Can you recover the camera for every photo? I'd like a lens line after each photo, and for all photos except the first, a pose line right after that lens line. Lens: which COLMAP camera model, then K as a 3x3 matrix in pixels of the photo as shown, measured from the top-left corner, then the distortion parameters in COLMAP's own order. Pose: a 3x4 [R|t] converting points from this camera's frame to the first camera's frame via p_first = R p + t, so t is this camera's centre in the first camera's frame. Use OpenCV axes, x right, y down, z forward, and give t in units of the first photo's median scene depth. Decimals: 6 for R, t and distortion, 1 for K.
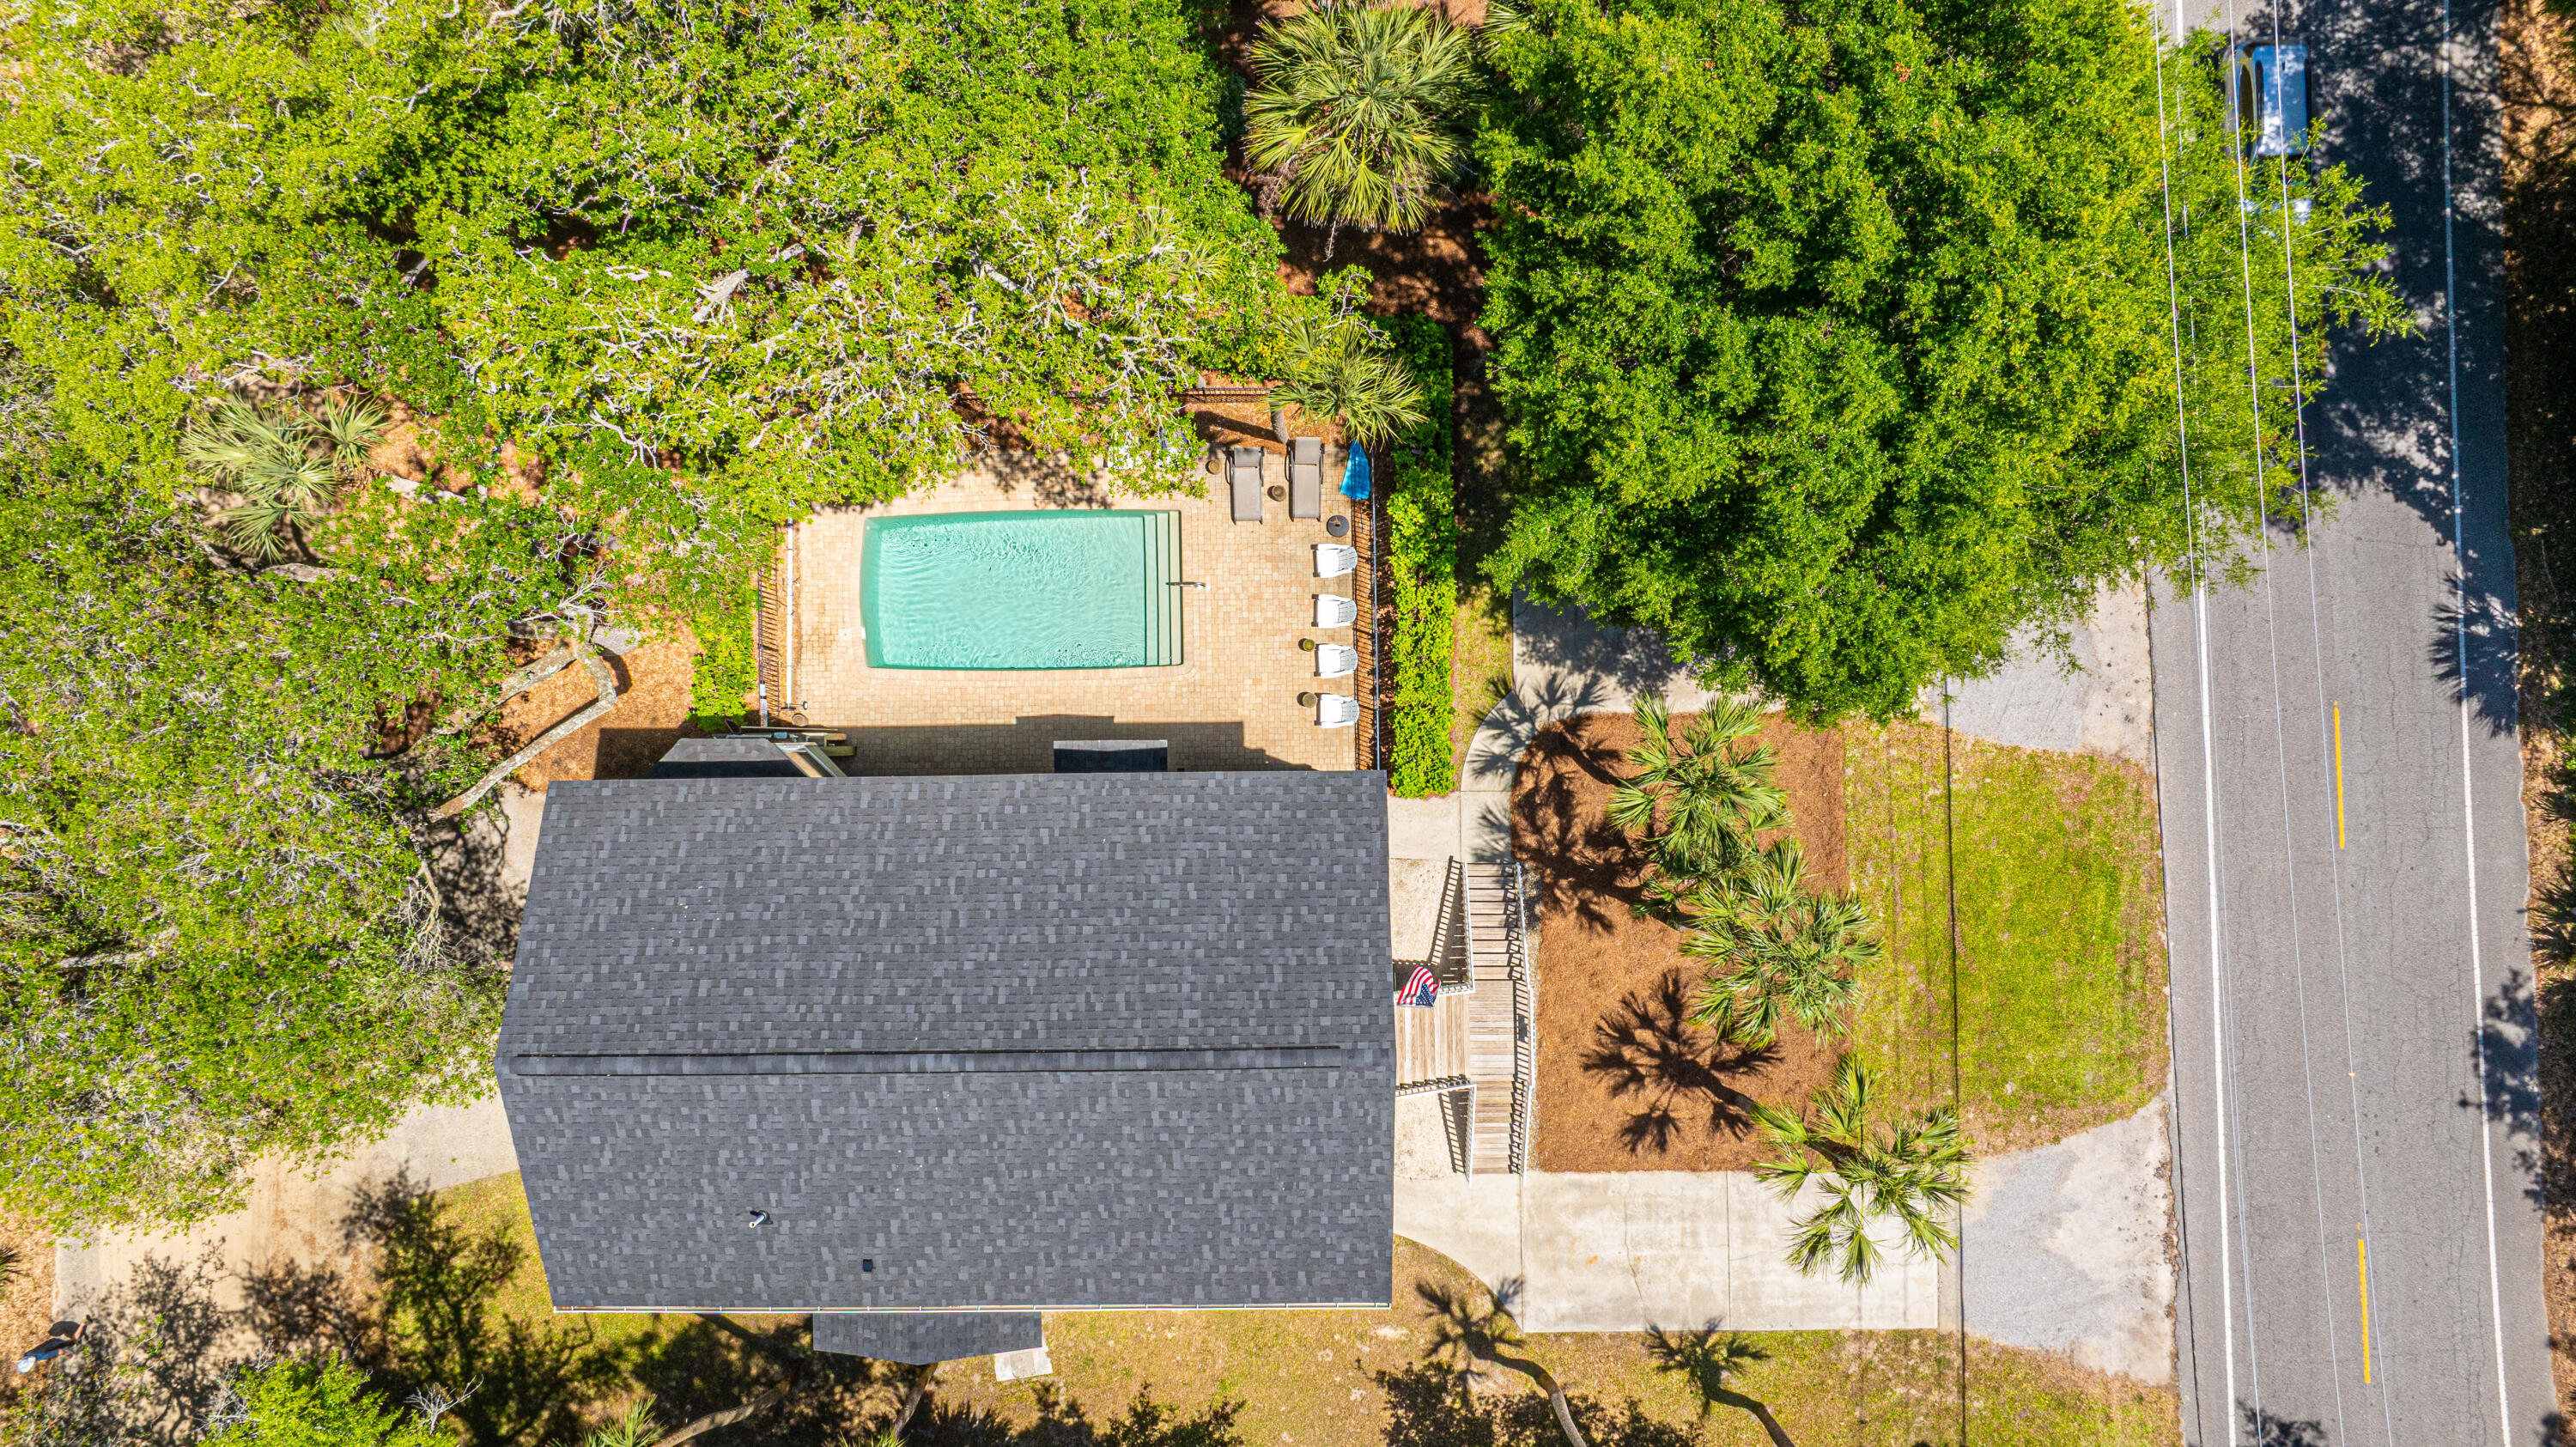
lens RADIAL K [[1786.3, 0, 1289.3], [0, 1786.3, 726.9], [0, 0, 1]] dist [-0.032188, 0.028287]
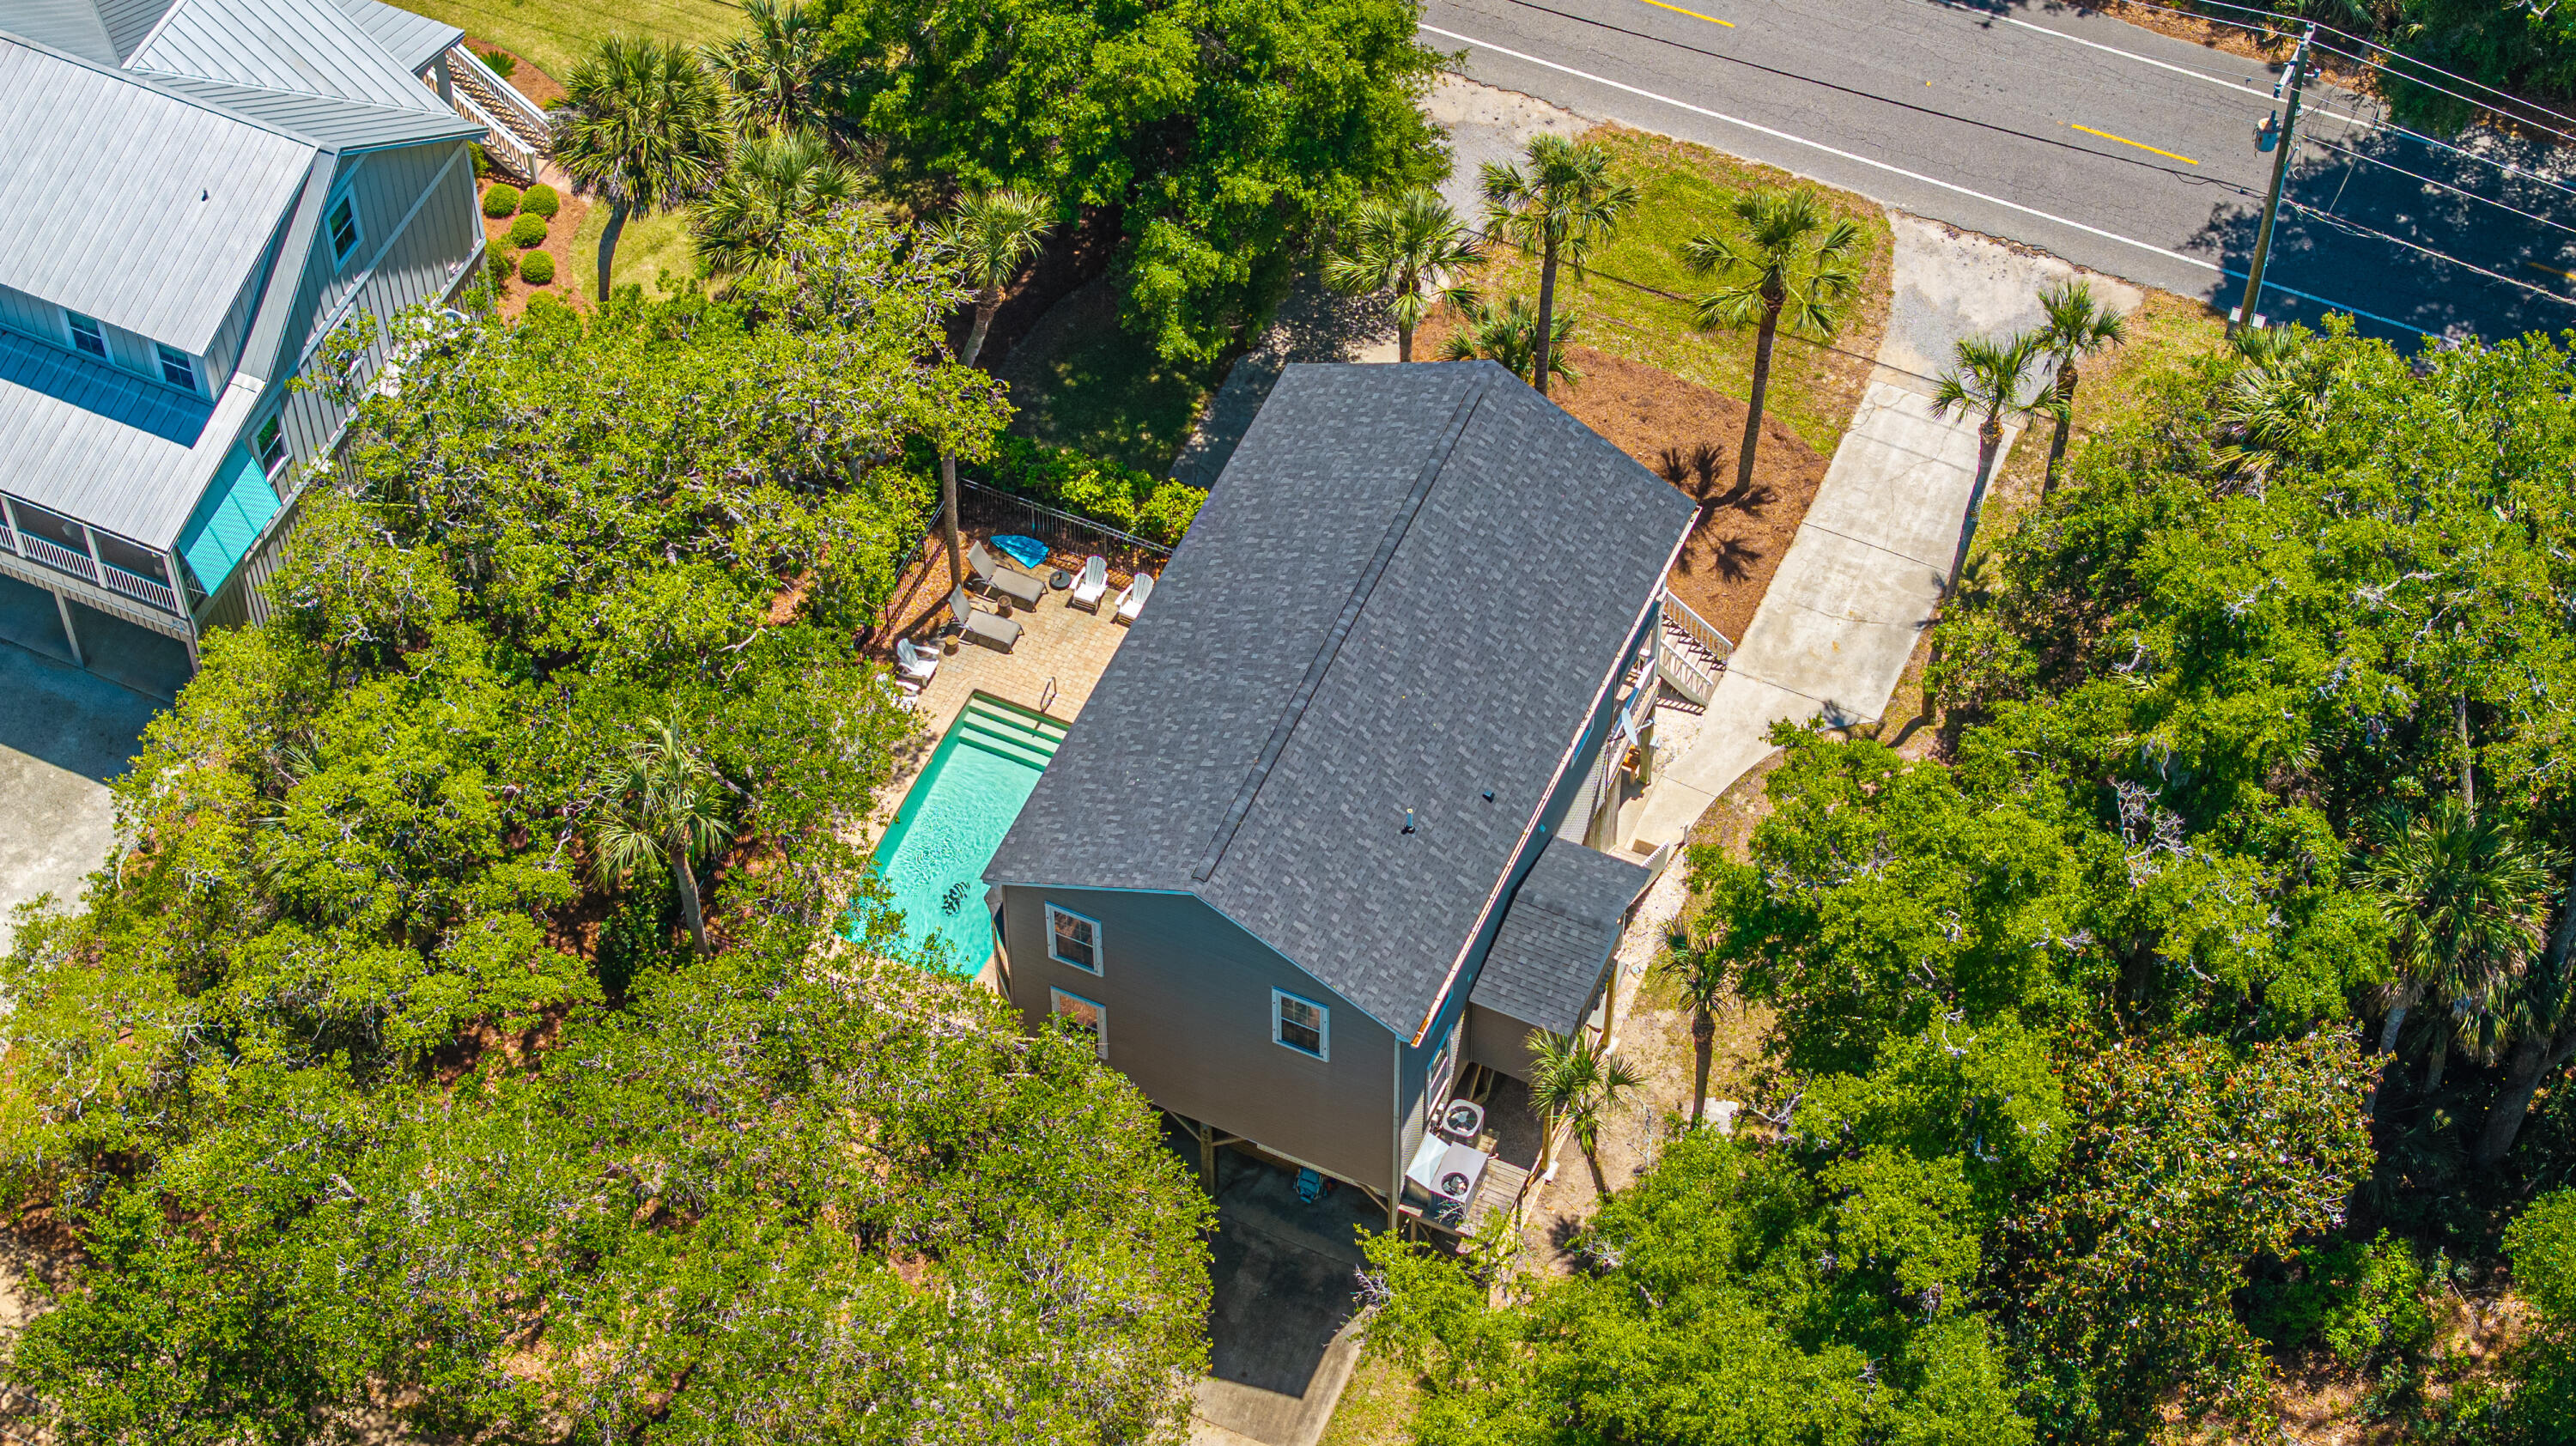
lens RADIAL K [[5280.8, 0, 1288.2], [0, 5280.8, 723.3], [0, 0, 1]] dist [-0.050966, 0.000000]
pose [[0.425771, -0.709202, 0.561918, -1.662762], [0.904680, 0.345019, -0.250033, 0.782485], [-0.016549, 0.614813, 0.788500, -1.306533]]
